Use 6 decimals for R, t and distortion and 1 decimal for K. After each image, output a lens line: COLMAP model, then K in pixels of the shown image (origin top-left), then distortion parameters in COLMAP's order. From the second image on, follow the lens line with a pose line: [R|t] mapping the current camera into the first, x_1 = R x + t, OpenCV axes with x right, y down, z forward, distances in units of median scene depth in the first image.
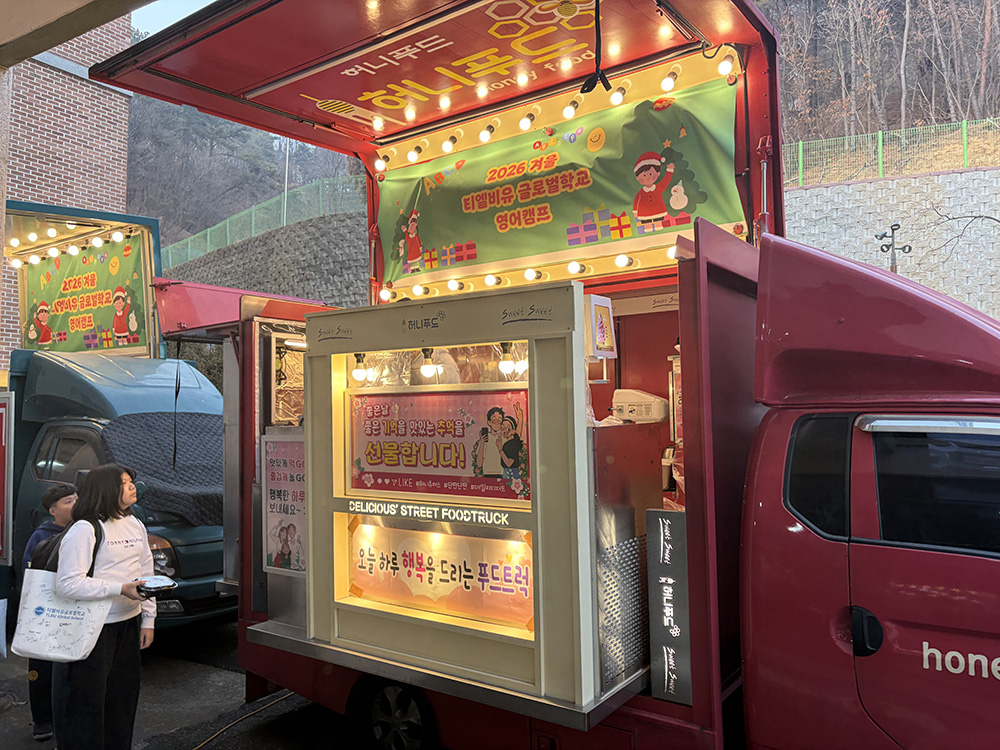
lens RADIAL K [[753.5, 0, 500.0], [0, 753.5, 372.5], [0, 0, 1]] dist [0.068712, -0.077705]
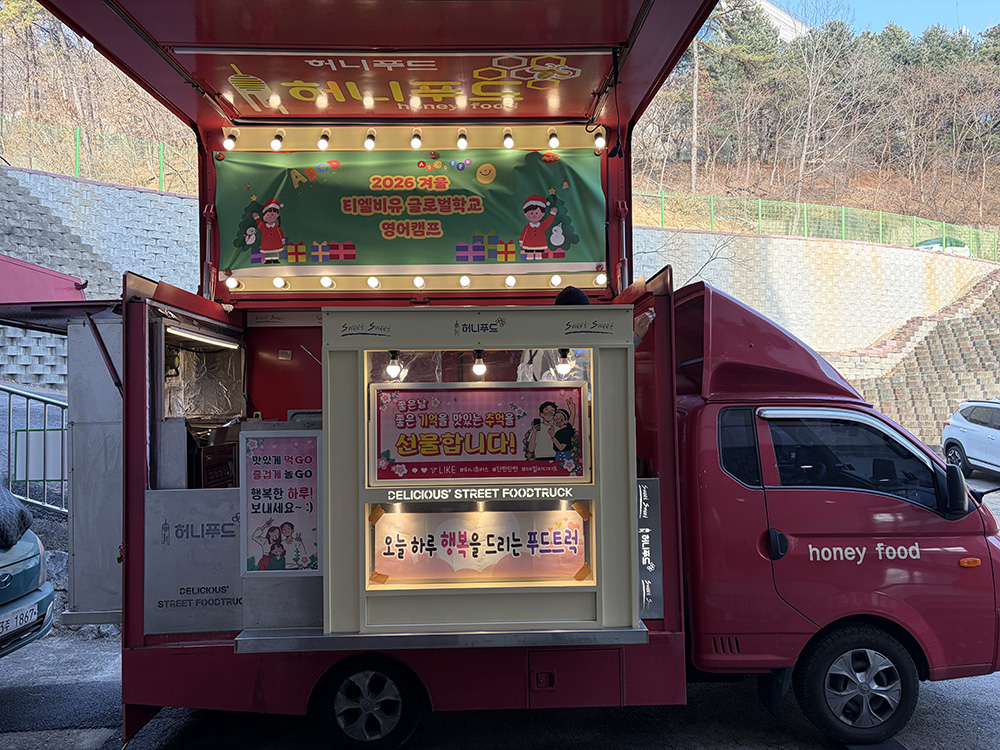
lens RADIAL K [[753.5, 0, 503.3], [0, 753.5, 374.8], [0, 0, 1]] dist [0.068712, -0.077705]
pose [[0.794065, 0.026733, 0.607245, -0.635852], [-0.027000, 0.999598, -0.008699, 0.012605], [-0.607233, -0.009488, 0.794467, 0.067243]]
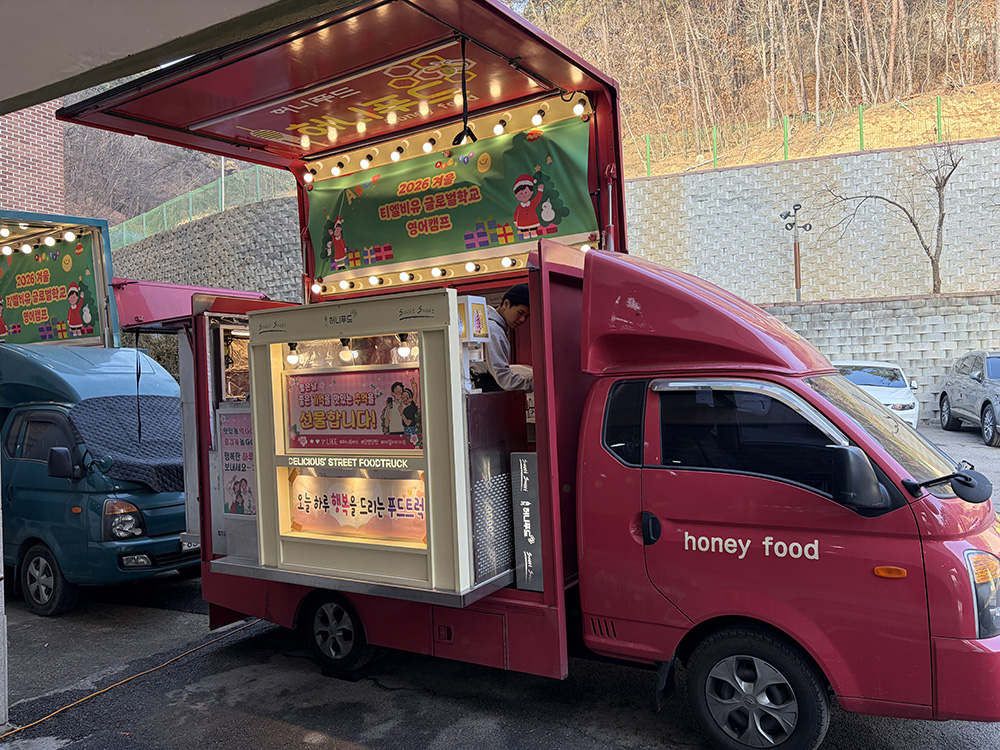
lens RADIAL K [[753.5, 0, 502.5], [0, 753.5, 375.3], [0, 0, 1]] dist [0.068712, -0.077705]
pose [[0.997142, -0.028290, 0.070055, 0.069907], [0.025725, 0.998975, 0.037242, -0.008403], [-0.071037, -0.035334, 0.996848, -0.277937]]
